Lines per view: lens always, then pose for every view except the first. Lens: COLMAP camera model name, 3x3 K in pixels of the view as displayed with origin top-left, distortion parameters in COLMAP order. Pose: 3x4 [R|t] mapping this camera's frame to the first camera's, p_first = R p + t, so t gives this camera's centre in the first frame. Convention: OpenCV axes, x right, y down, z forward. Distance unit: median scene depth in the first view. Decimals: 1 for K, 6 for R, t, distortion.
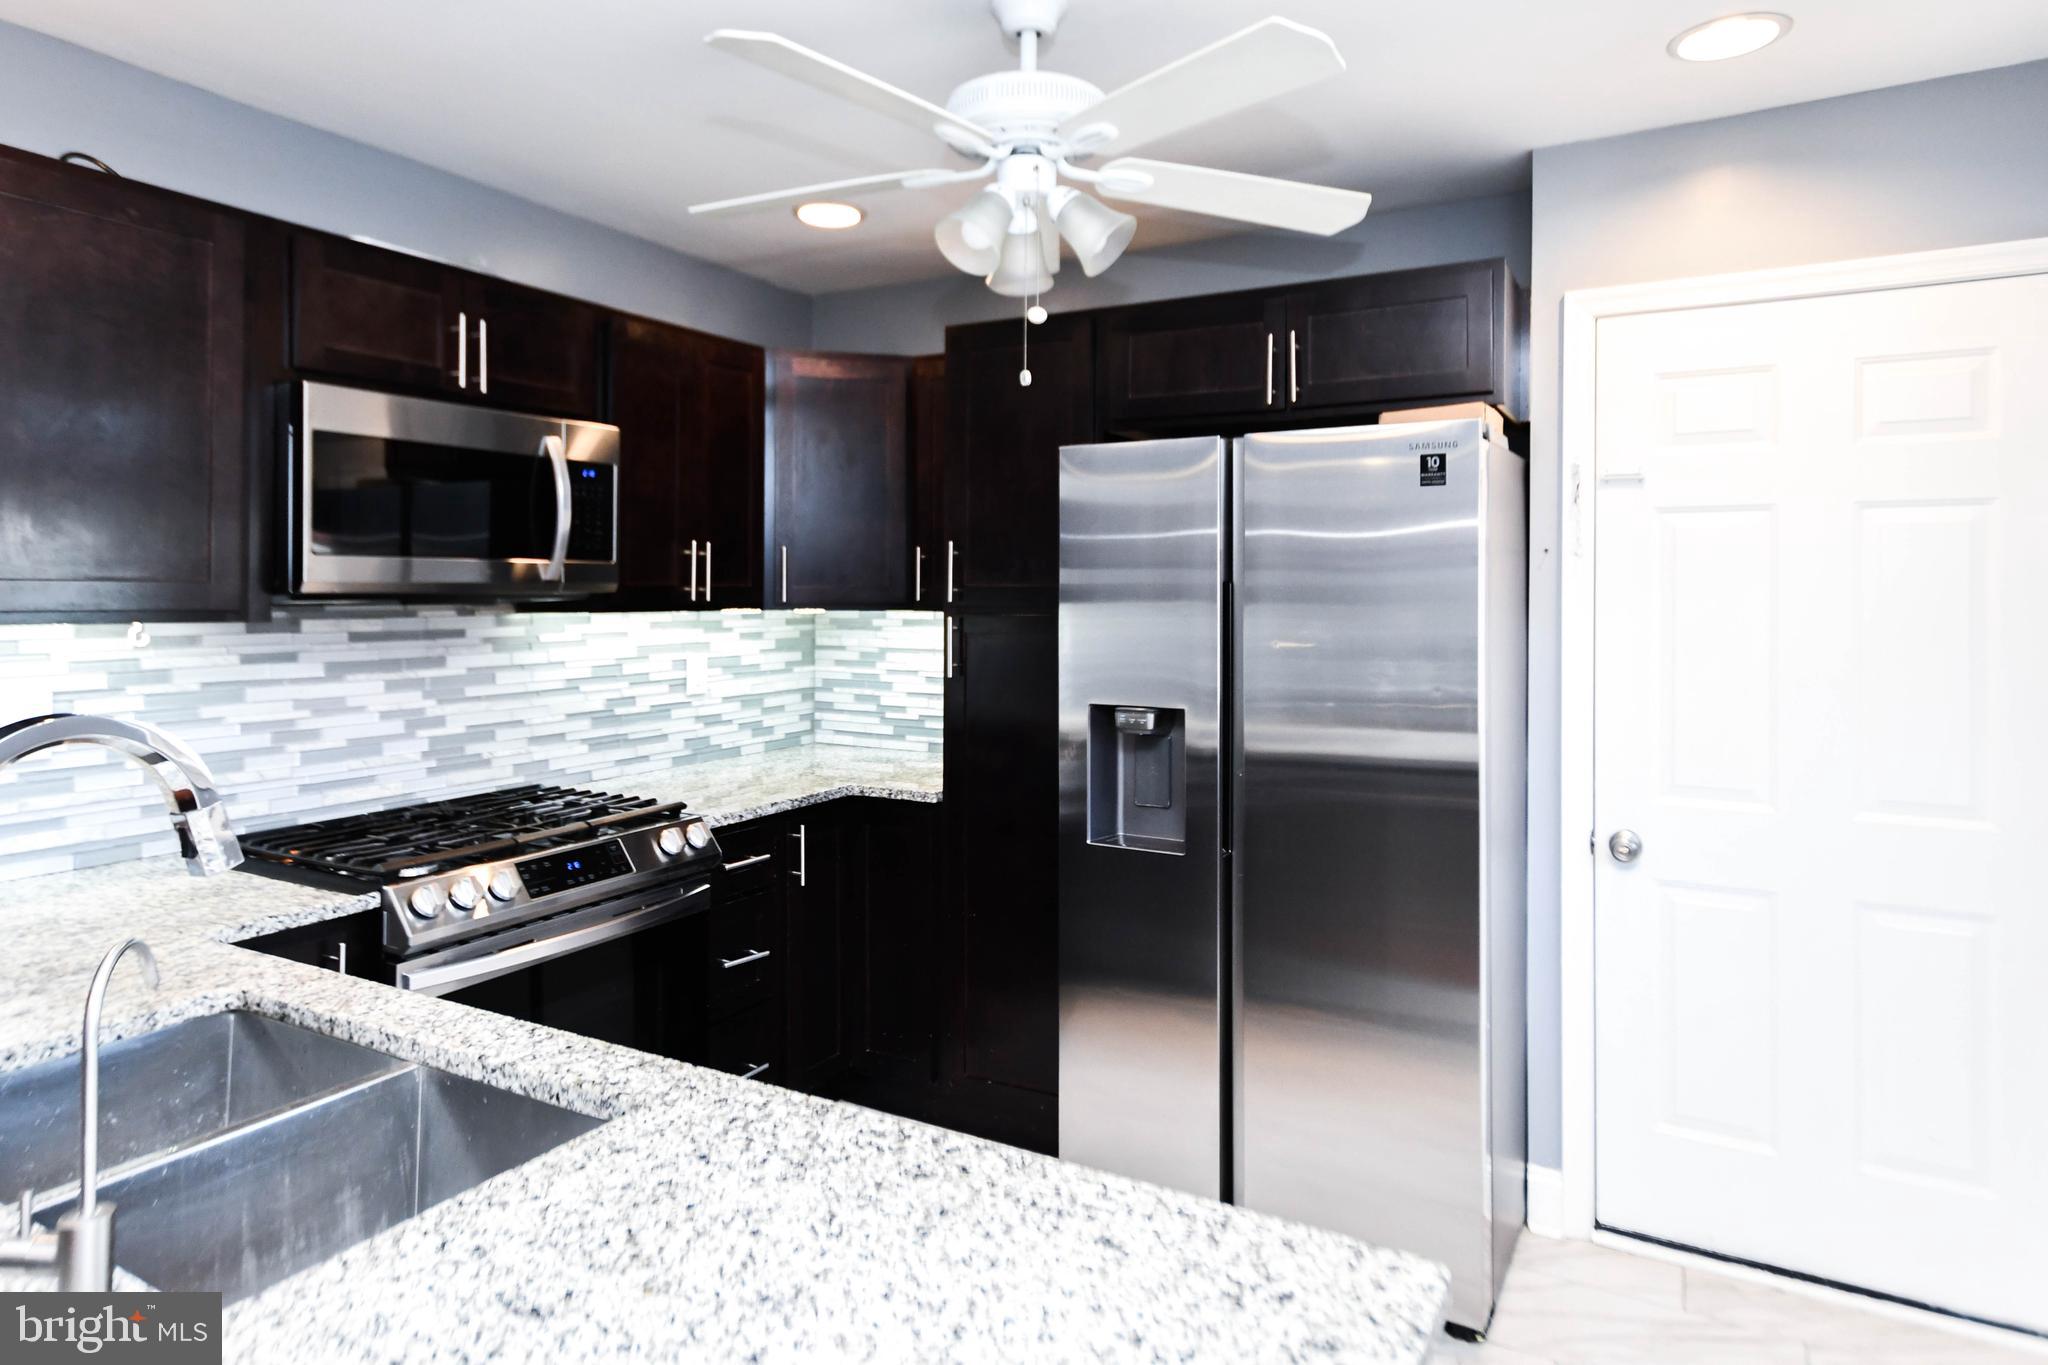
lens RADIAL K [[1179.7, 0, 1010.3], [0, 1179.7, 578.9], [0, 0, 1]] dist [0.003248, 0.008240]
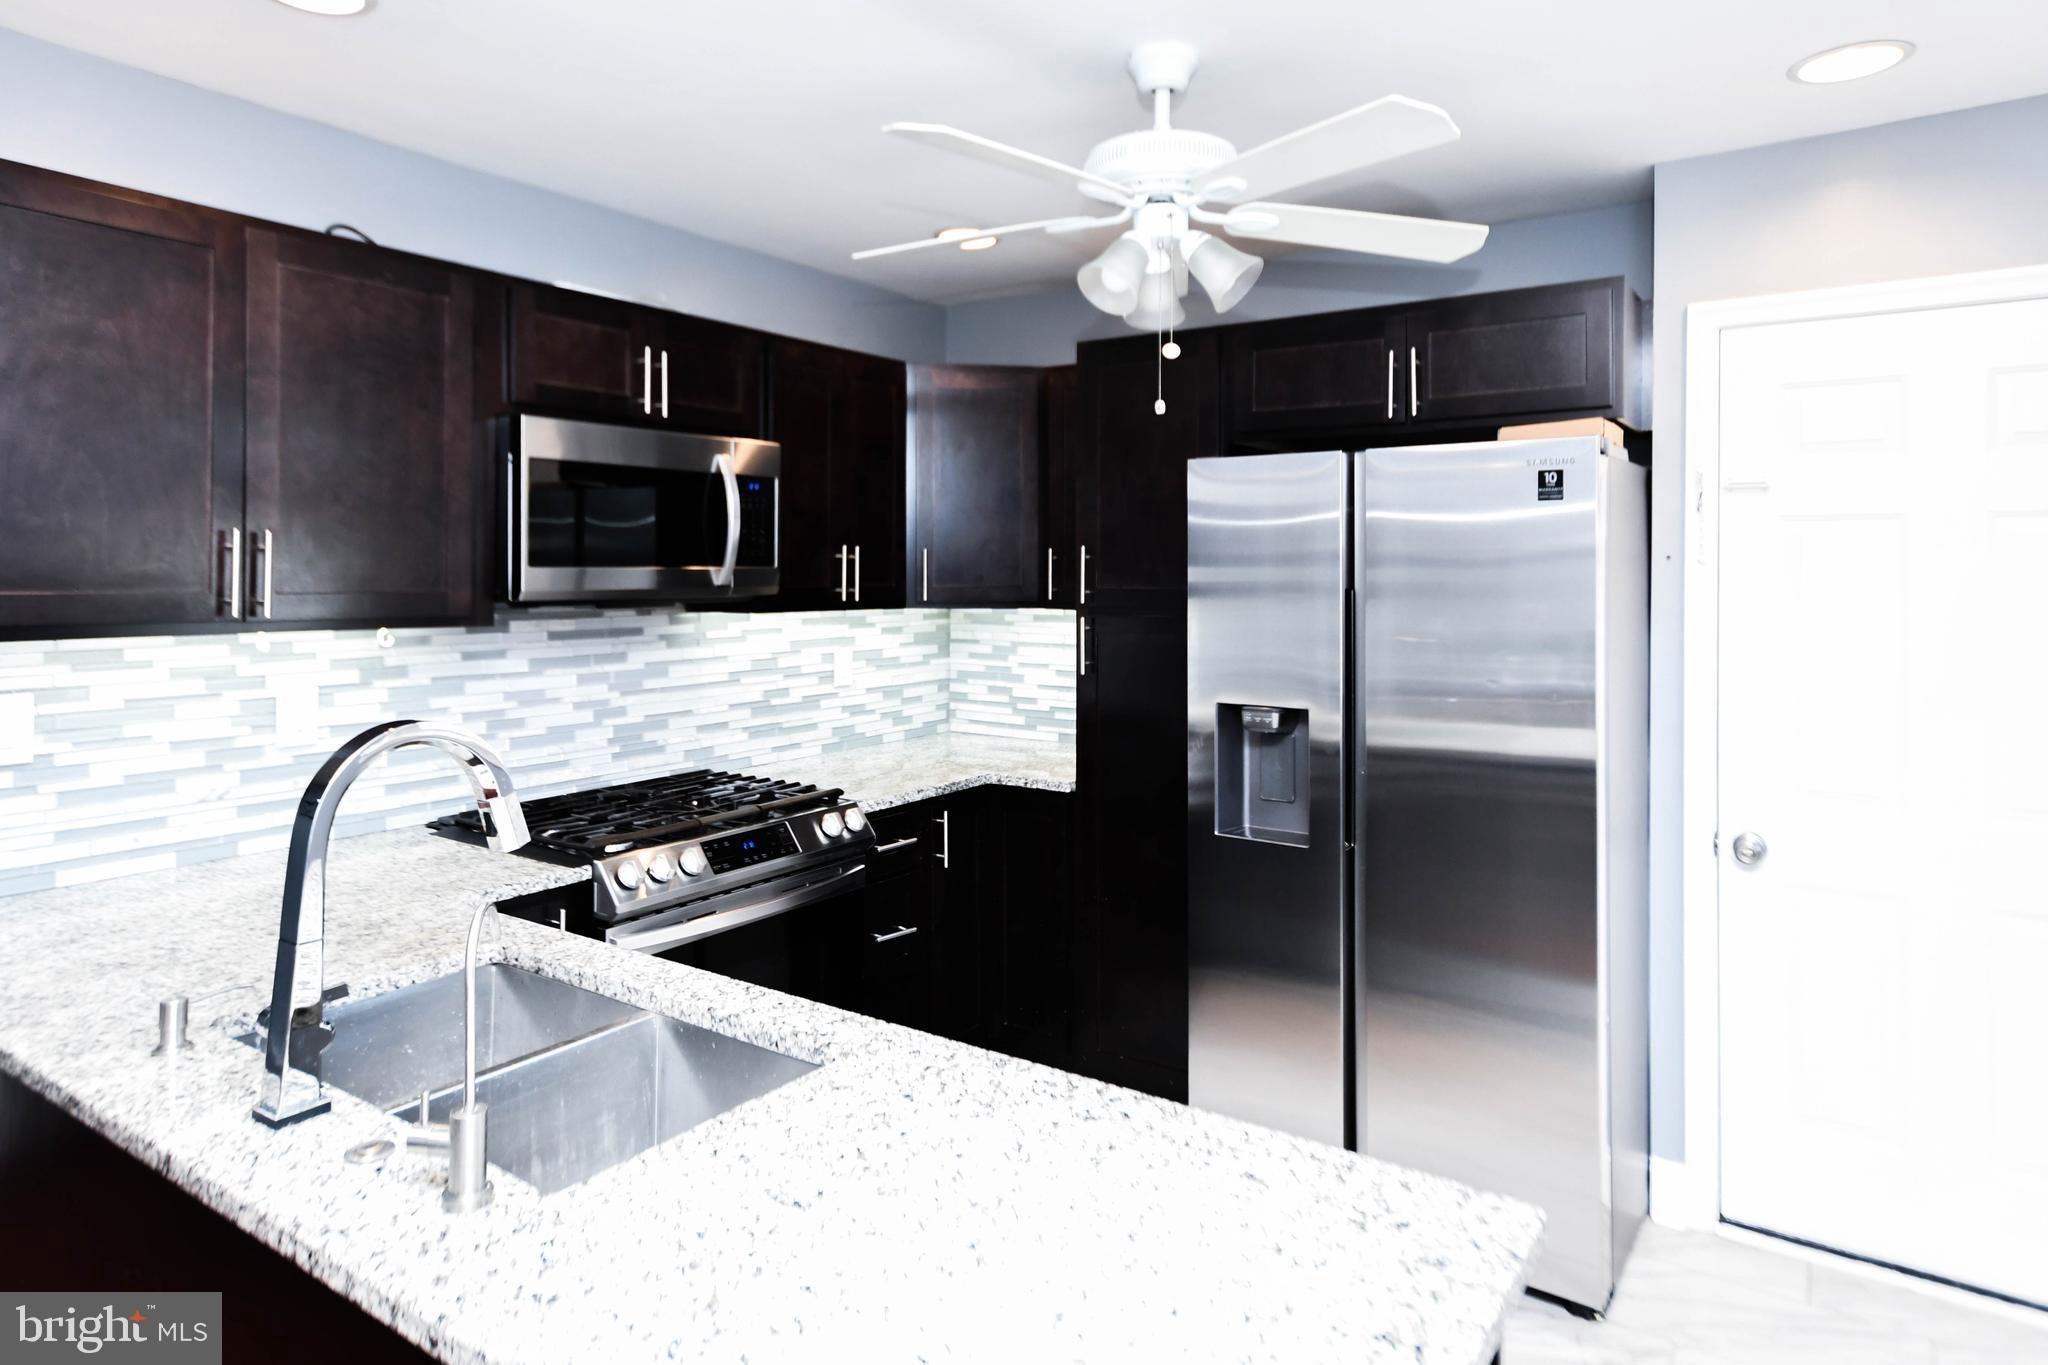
lens RADIAL K [[1179.7, 0, 1014.4], [0, 1179.7, 559.2], [0, 0, 1]] dist [0.003248, 0.008240]
pose [[0.995646, -0.001171, -0.093207, -0.014559], [0.001086, 0.999999, -0.000965, -0.021546], [0.093208, 0.000860, 0.995646, -0.071583]]
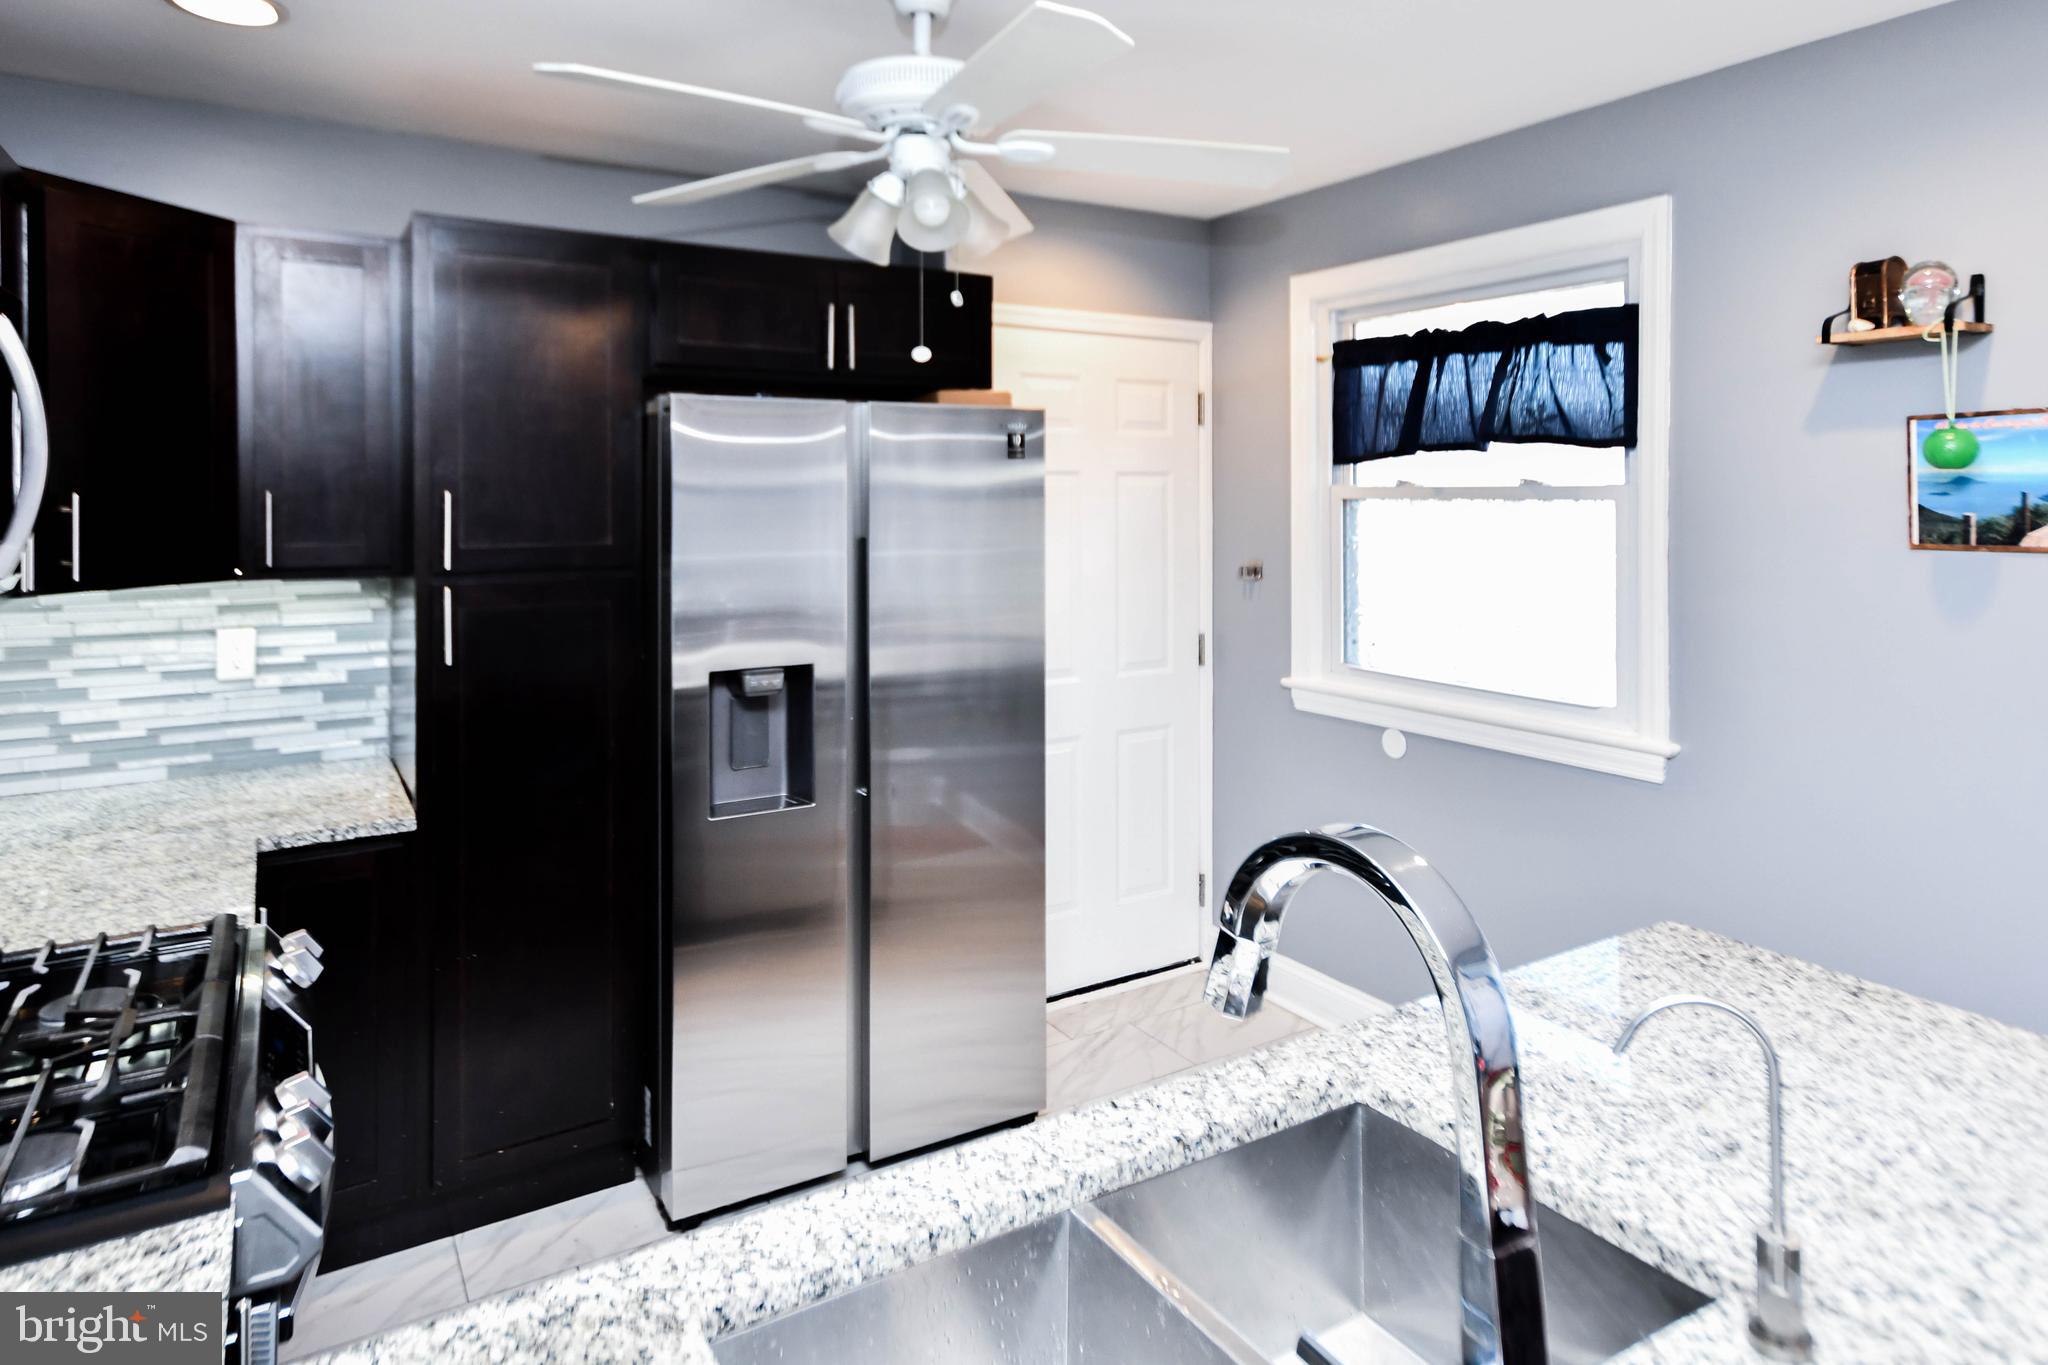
lens RADIAL K [[1179.7, 0, 991.7], [0, 1179.7, 484.5], [0, 0, 1]] dist [0.003248, 0.008240]
pose [[0.505376, 0.000834, 0.862899, -0.617349], [-0.003092, 0.999995, 0.000844, -0.043580], [-0.862894, -0.003095, 0.505376, 0.321900]]
